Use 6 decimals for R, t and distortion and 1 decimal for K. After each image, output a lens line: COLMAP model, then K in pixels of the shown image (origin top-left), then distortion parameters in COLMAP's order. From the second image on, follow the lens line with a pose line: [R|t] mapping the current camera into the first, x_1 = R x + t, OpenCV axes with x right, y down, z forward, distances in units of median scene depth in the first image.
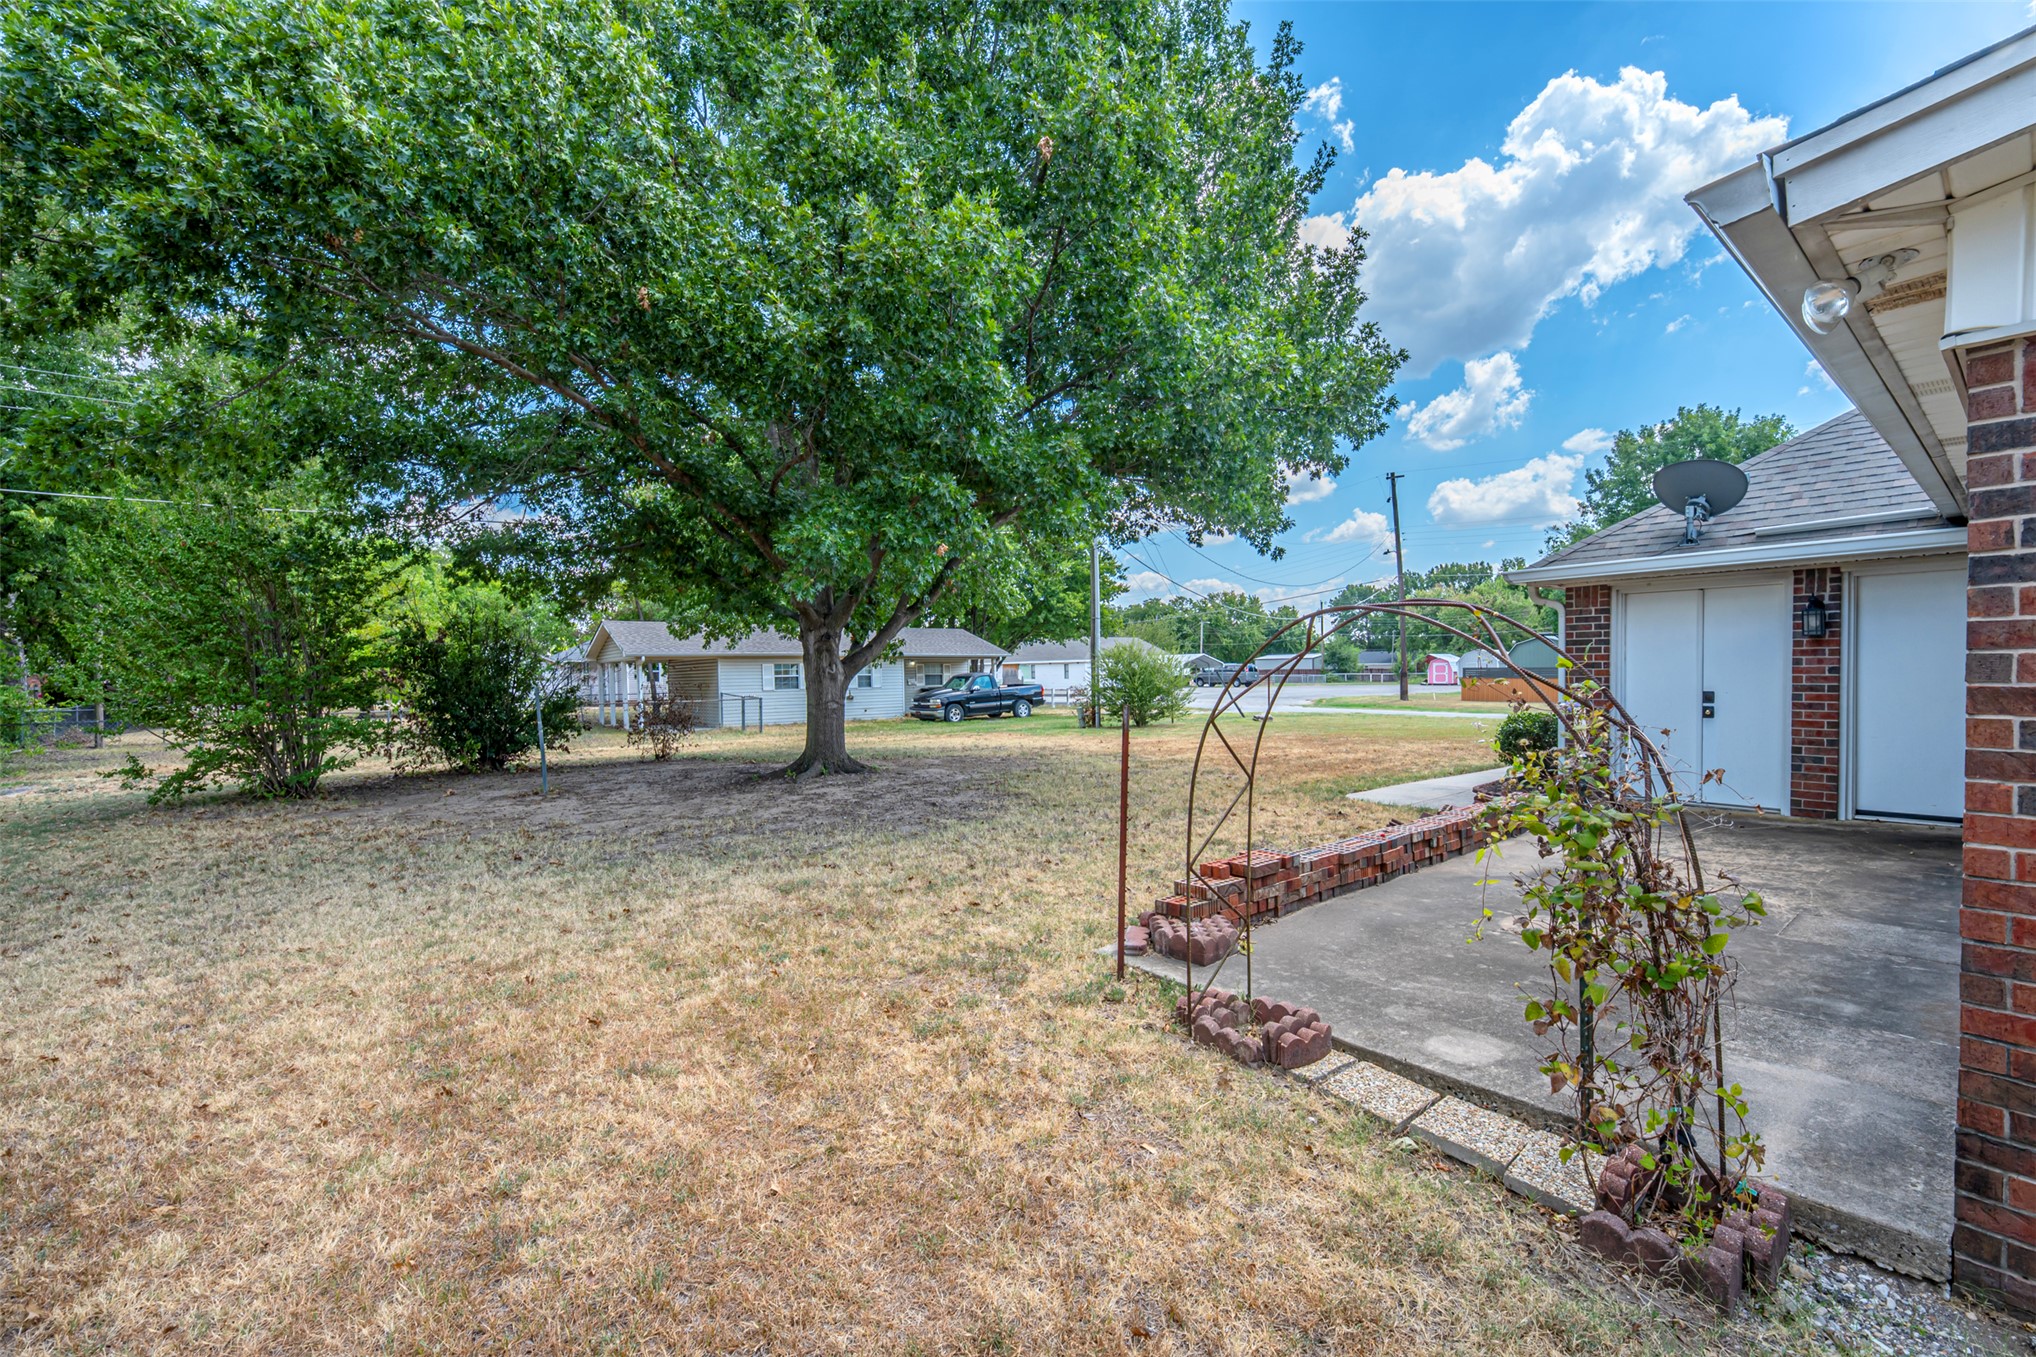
lens RADIAL K [[851.2, 0, 1018.8], [0, 851.2, 680.3], [0, 0, 1]] dist [-0.005625, -0.001151]
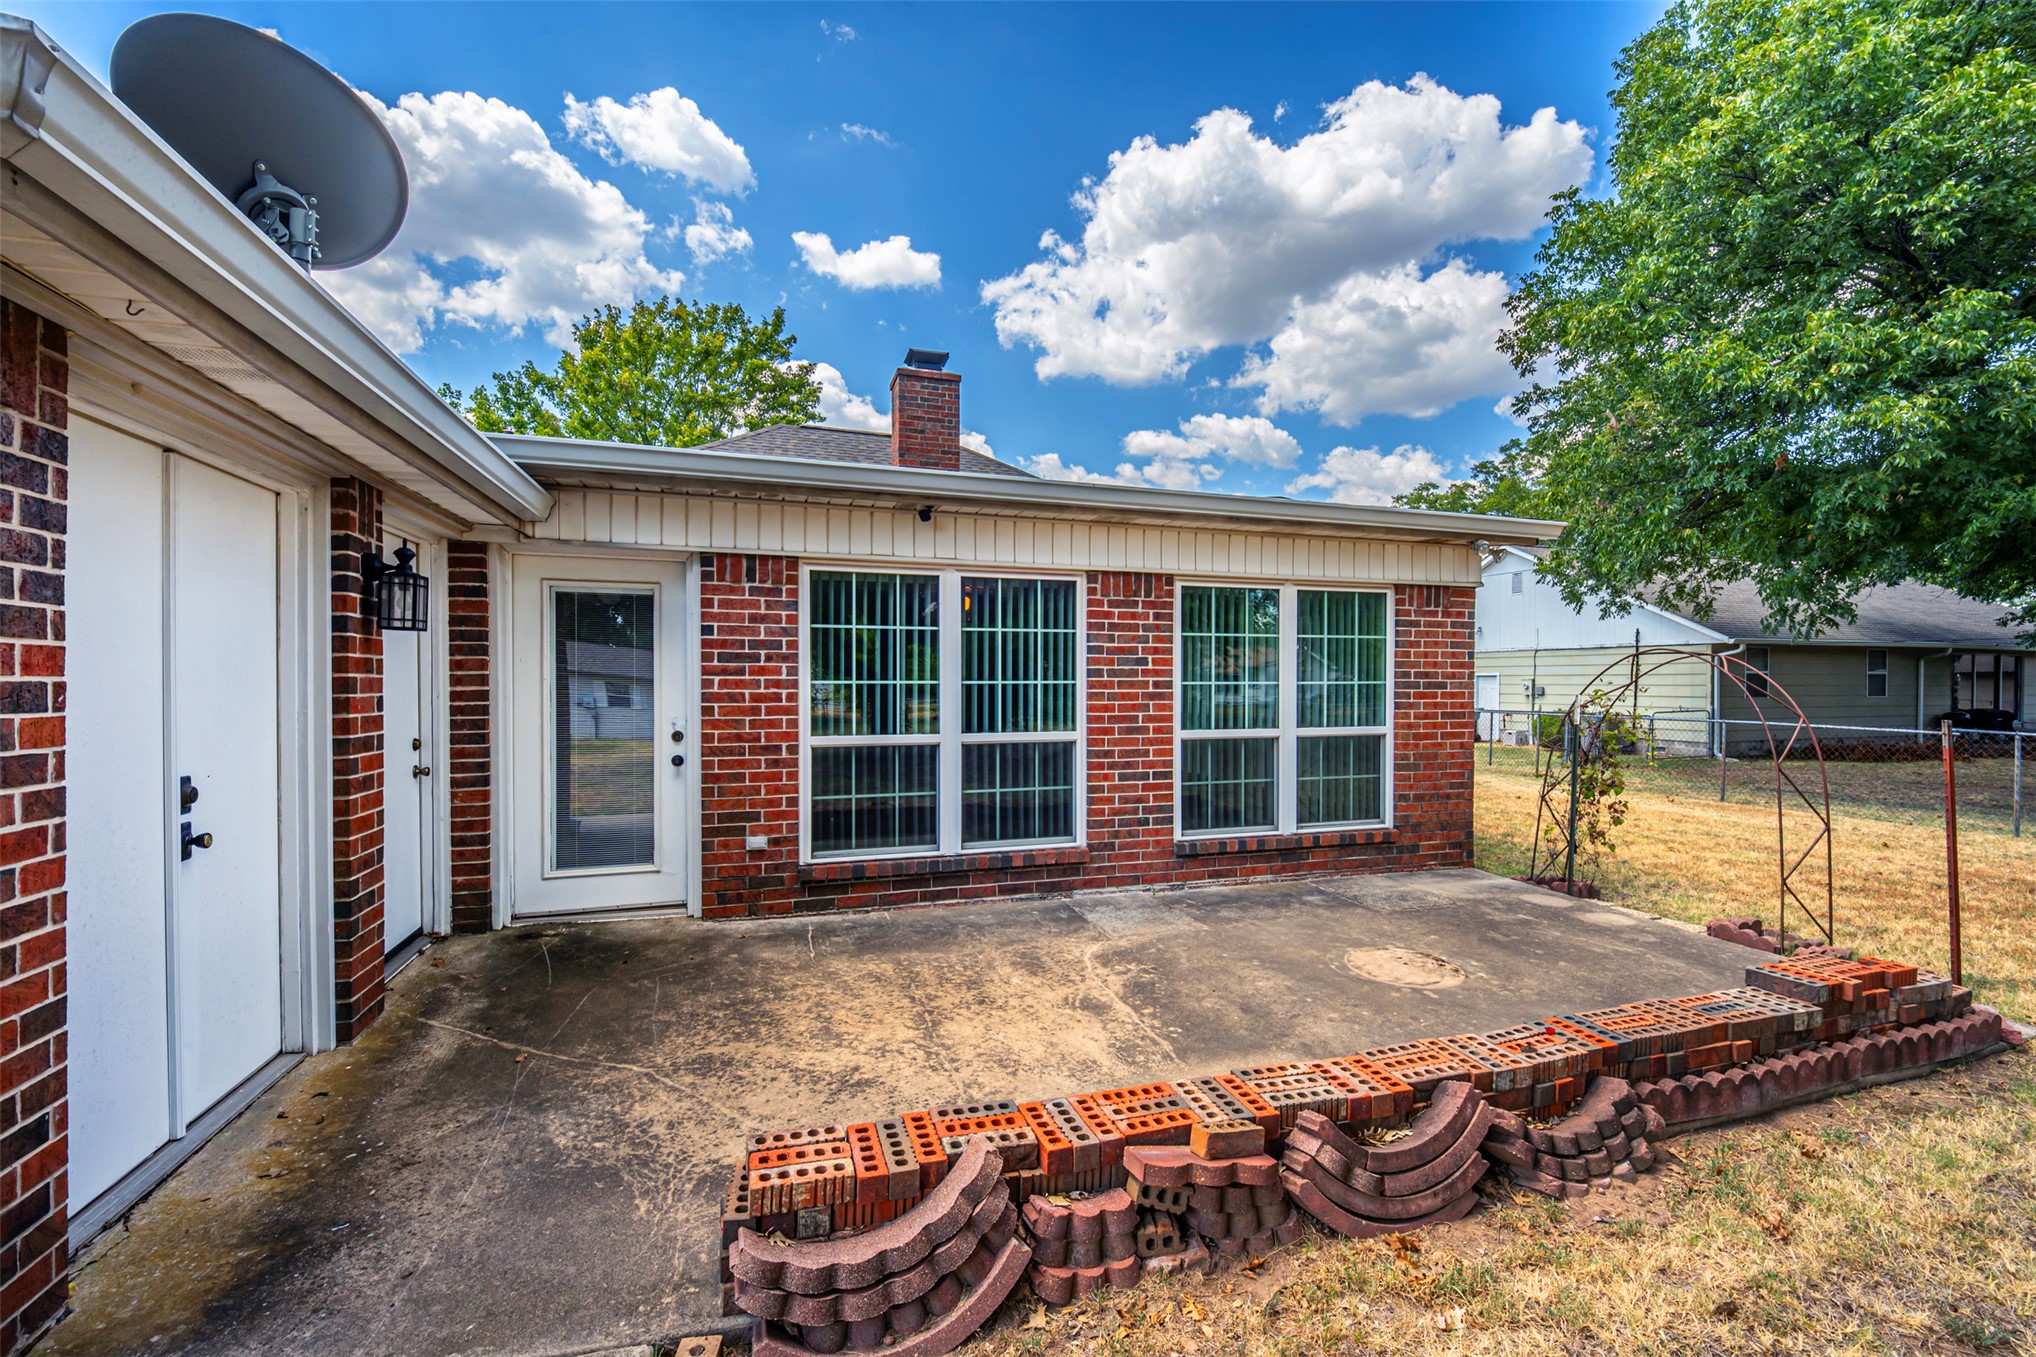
lens RADIAL K [[851.2, 0, 1016.7], [0, 851.2, 678.2], [0, 0, 1]] dist [-0.005625, -0.001151]
pose [[-0.934264, 0.016485, 0.356200, 0.441090], [0.018000, 0.999838, 0.000940, -0.019016], [-0.356127, 0.007290, -0.934409, 1.286595]]
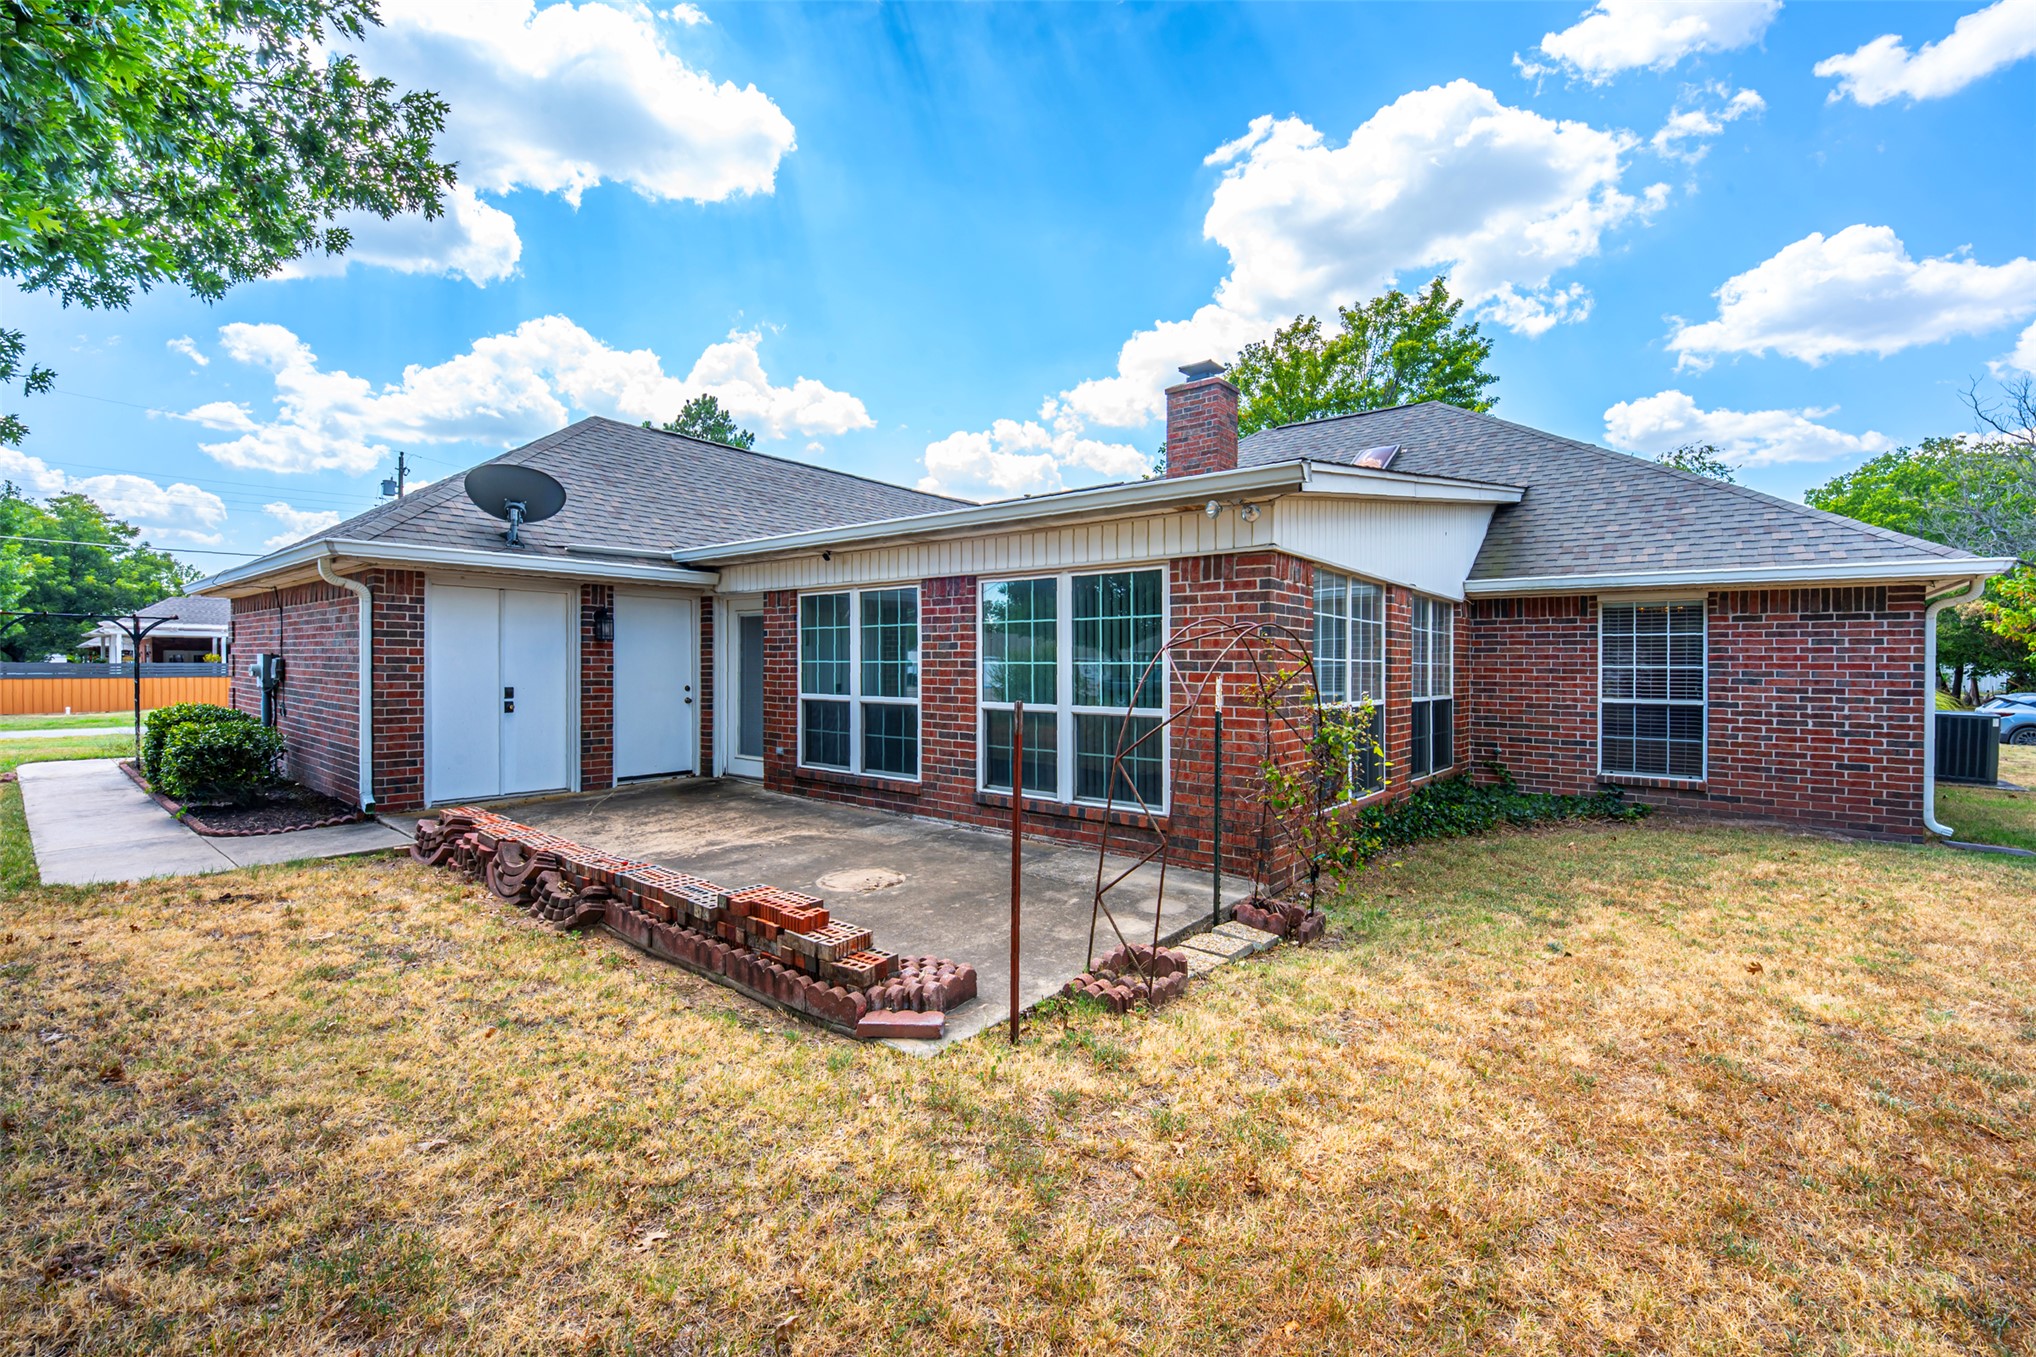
lens RADIAL K [[851.2, 0, 1018.2], [0, 851.2, 677.1], [0, 0, 1]] dist [-0.005625, -0.001151]
pose [[-0.213782, -0.001193, 0.976881, -0.375680], [0.008230, 0.999962, 0.003022, 0.002496], [-0.976847, 0.008685, -0.213764, 0.660032]]
